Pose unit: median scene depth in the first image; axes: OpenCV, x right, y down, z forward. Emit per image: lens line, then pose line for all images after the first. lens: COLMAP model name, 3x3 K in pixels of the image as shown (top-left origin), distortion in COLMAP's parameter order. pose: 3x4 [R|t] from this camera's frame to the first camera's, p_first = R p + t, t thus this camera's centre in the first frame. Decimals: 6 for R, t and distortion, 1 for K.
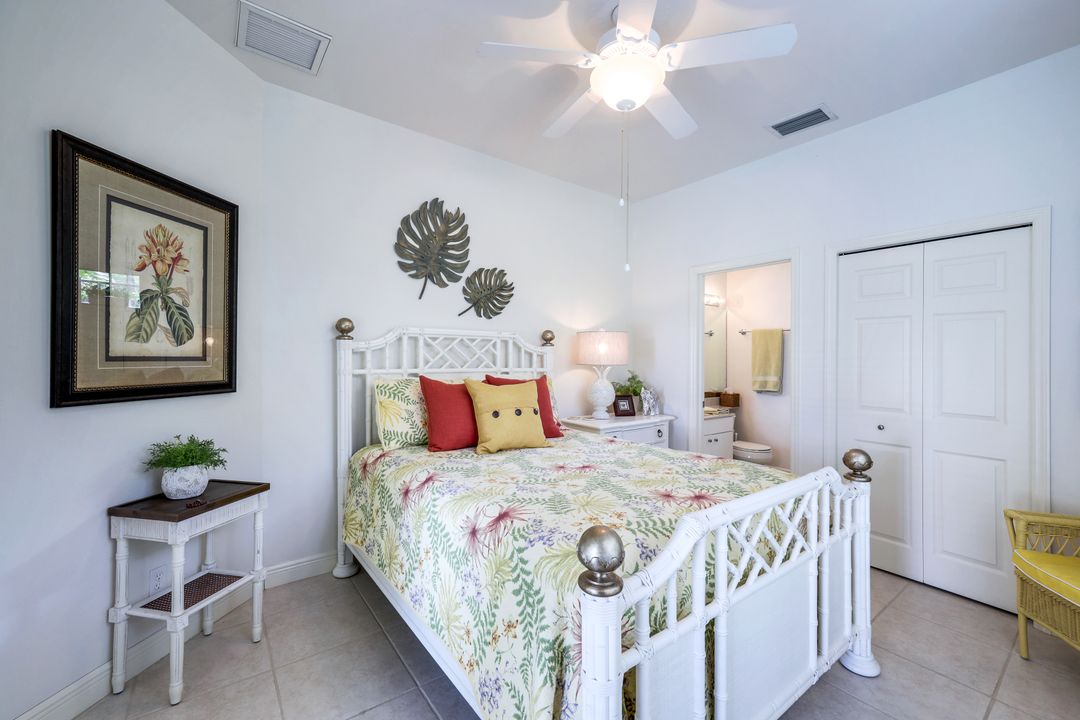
lens RADIAL K [[432.1, 0, 535.5], [0, 432.1, 355.8], [0, 0, 1]] dist [0.001814, 0.000071]
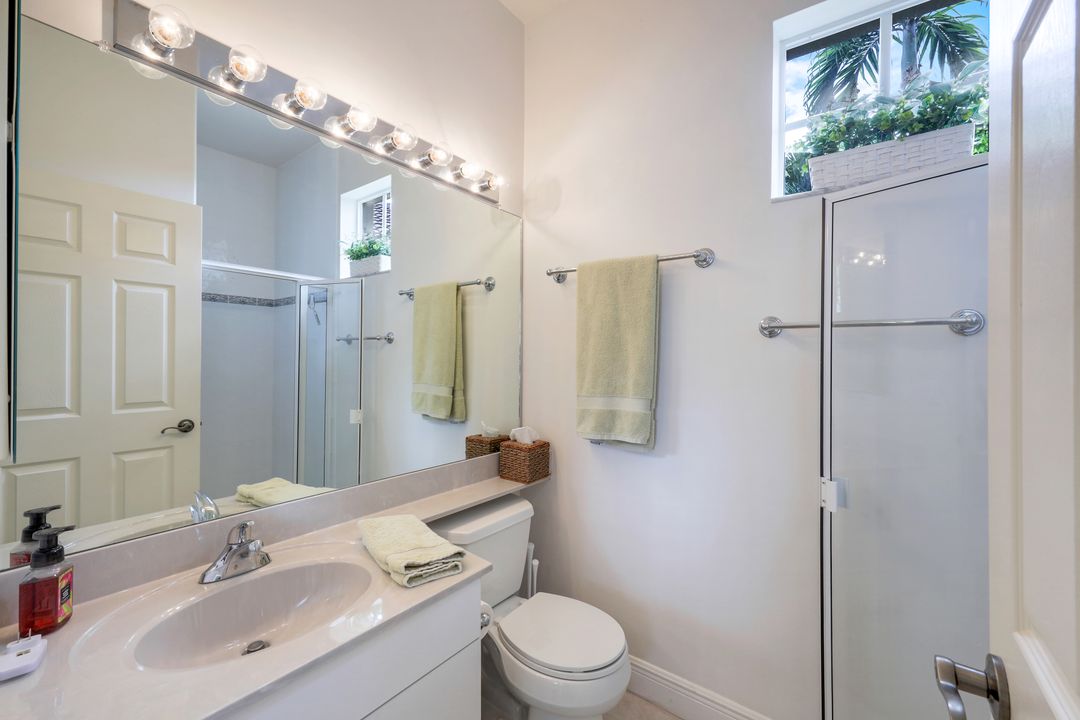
lens RADIAL K [[432.1, 0, 542.2], [0, 432.1, 358.3], [0, 0, 1]] dist [0.001814, 0.000071]
pose [[0.952067, 0.000007, 0.305891, 0.367781], [-0.001562, 0.999987, 0.004838, 0.015193], [-0.305887, -0.005084, 0.952054, 0.677822]]
